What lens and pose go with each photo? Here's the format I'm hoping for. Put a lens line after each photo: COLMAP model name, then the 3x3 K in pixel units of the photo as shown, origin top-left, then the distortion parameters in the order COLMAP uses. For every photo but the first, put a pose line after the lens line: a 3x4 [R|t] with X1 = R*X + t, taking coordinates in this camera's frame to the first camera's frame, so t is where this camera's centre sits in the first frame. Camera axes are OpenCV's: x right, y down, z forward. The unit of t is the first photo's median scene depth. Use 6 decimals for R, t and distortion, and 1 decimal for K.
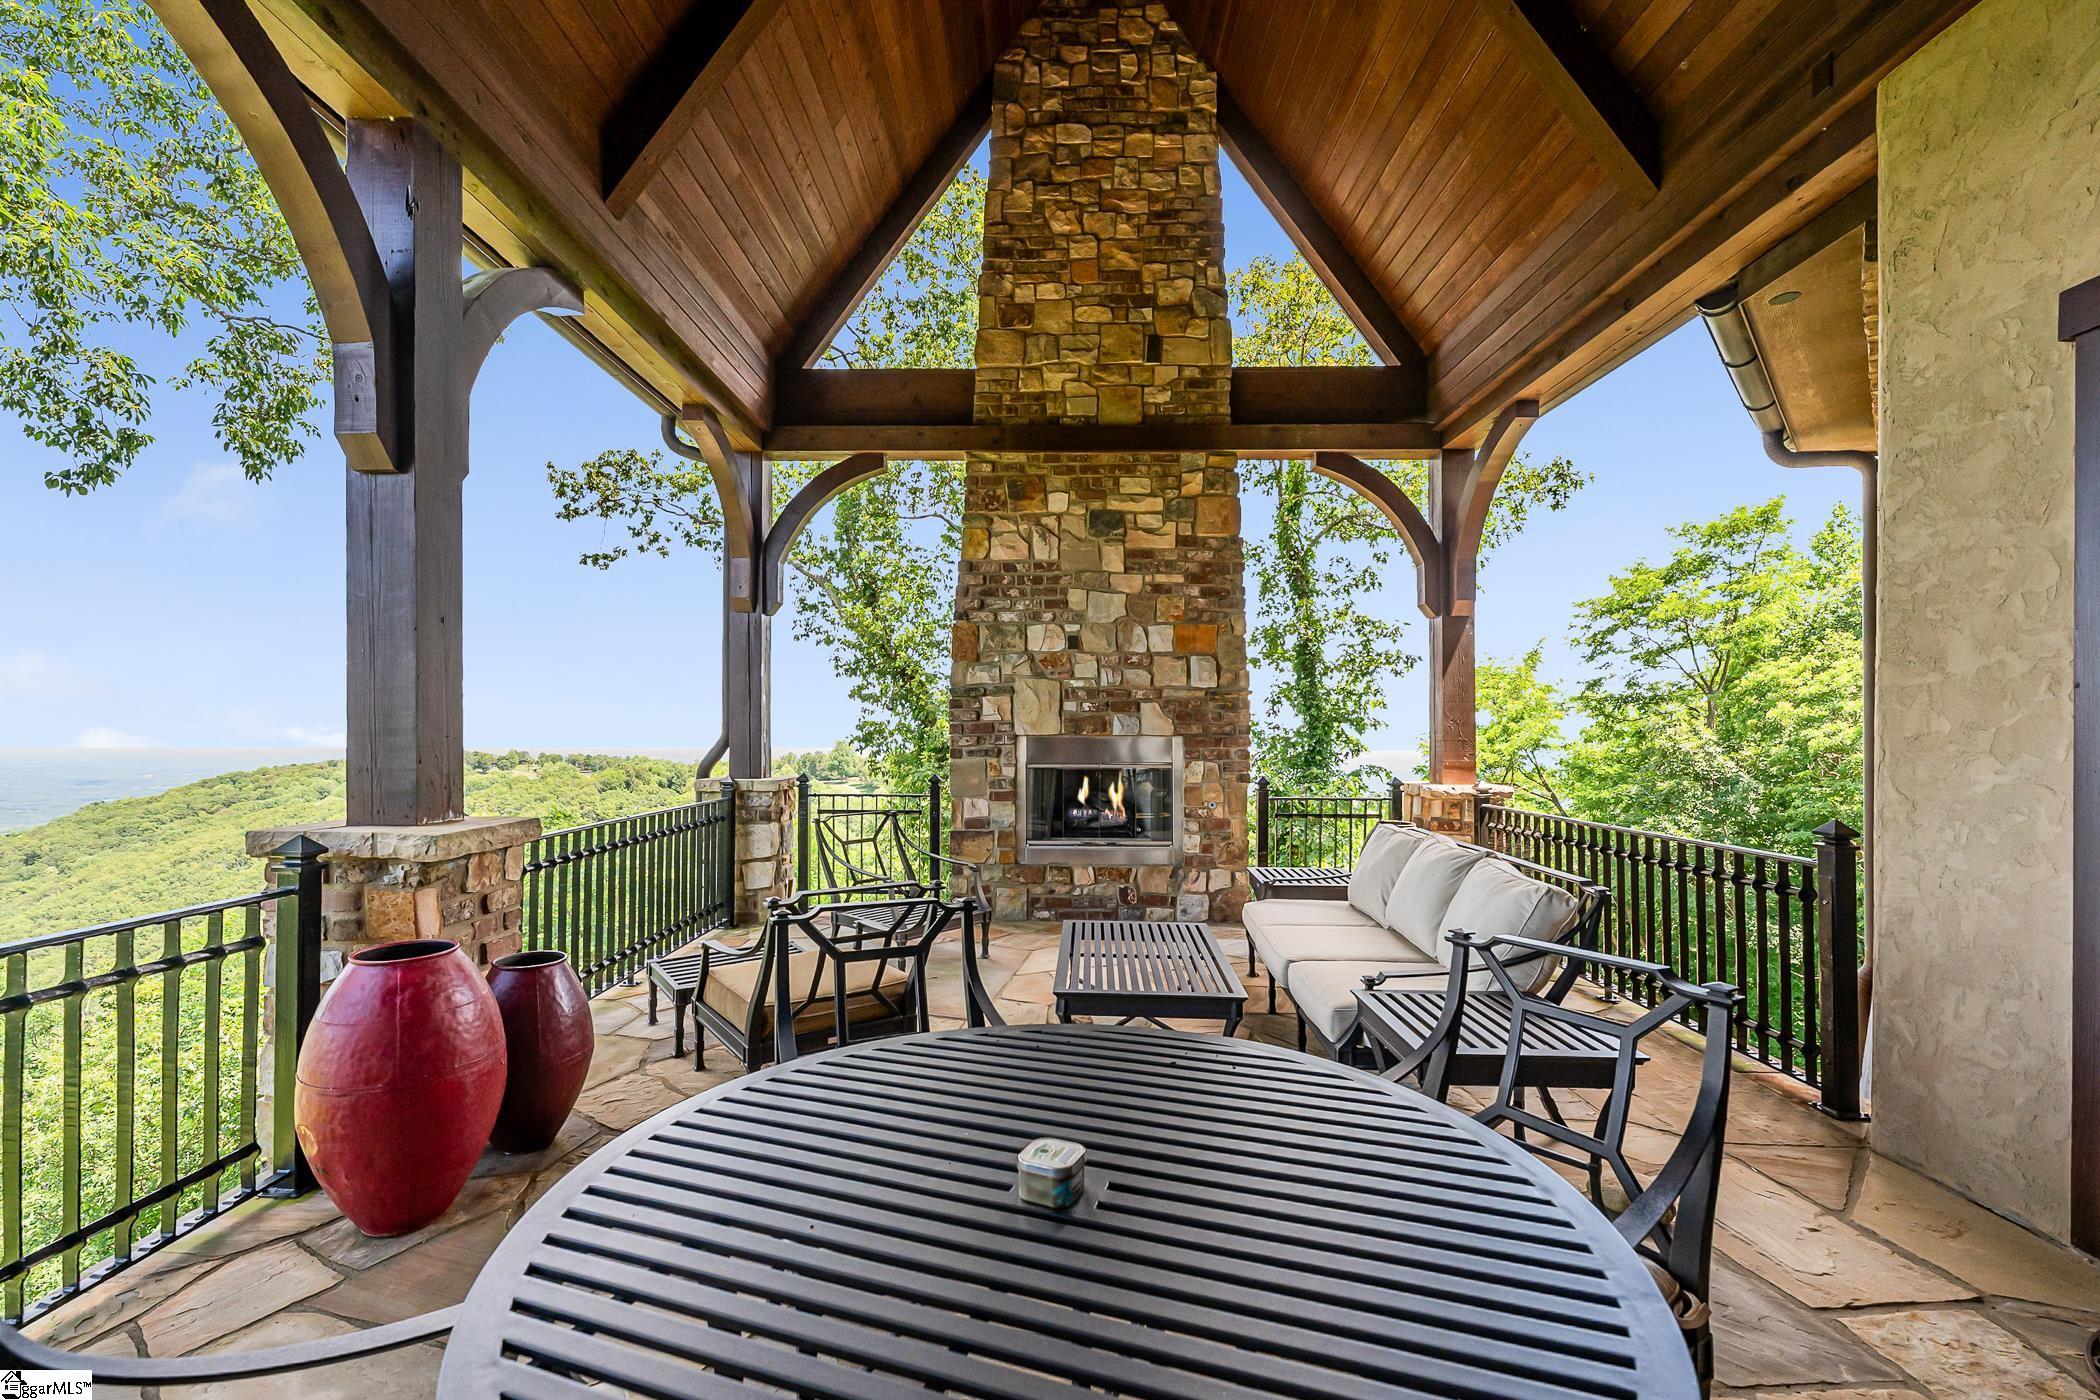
lens RADIAL K [[836.4, 0, 1048.9], [0, 836.4, 755.1], [0, 0, 1]] dist [0.000946, 0.000314]
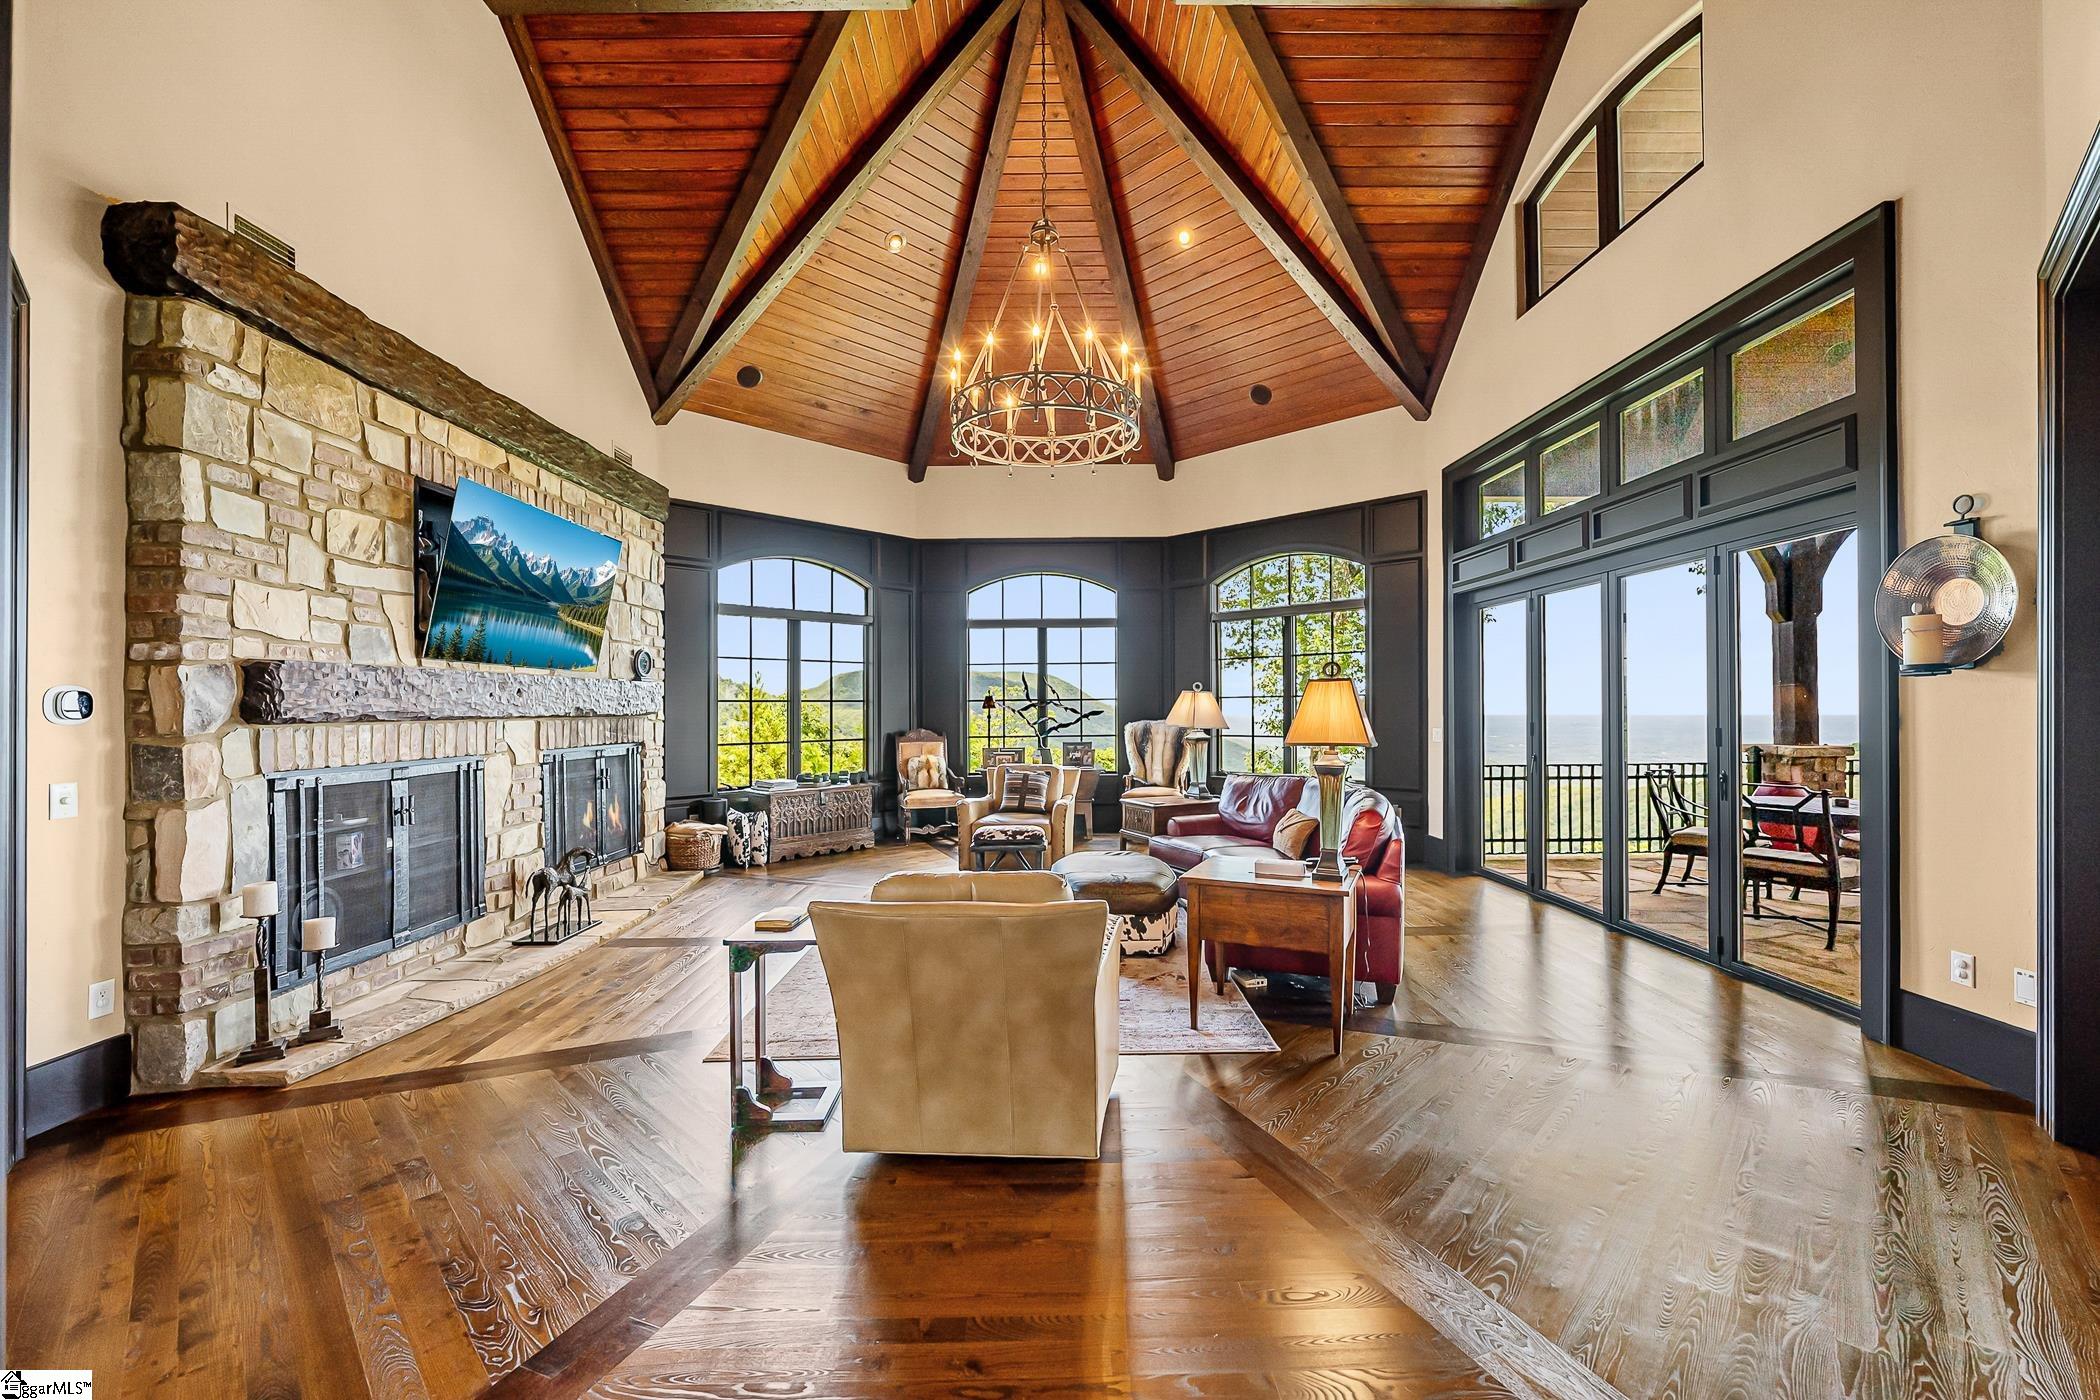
lens RADIAL K [[836.4, 0, 1048.0], [0, 836.4, 708.4], [0, 0, 1]] dist [0.000946, 0.000314]
pose [[0.029004, -0.005109, -0.999566, 0.927941], [-0.013979, 0.999887, -0.005517, 0.004767], [0.999482, 0.014133, 0.028930, -0.745965]]
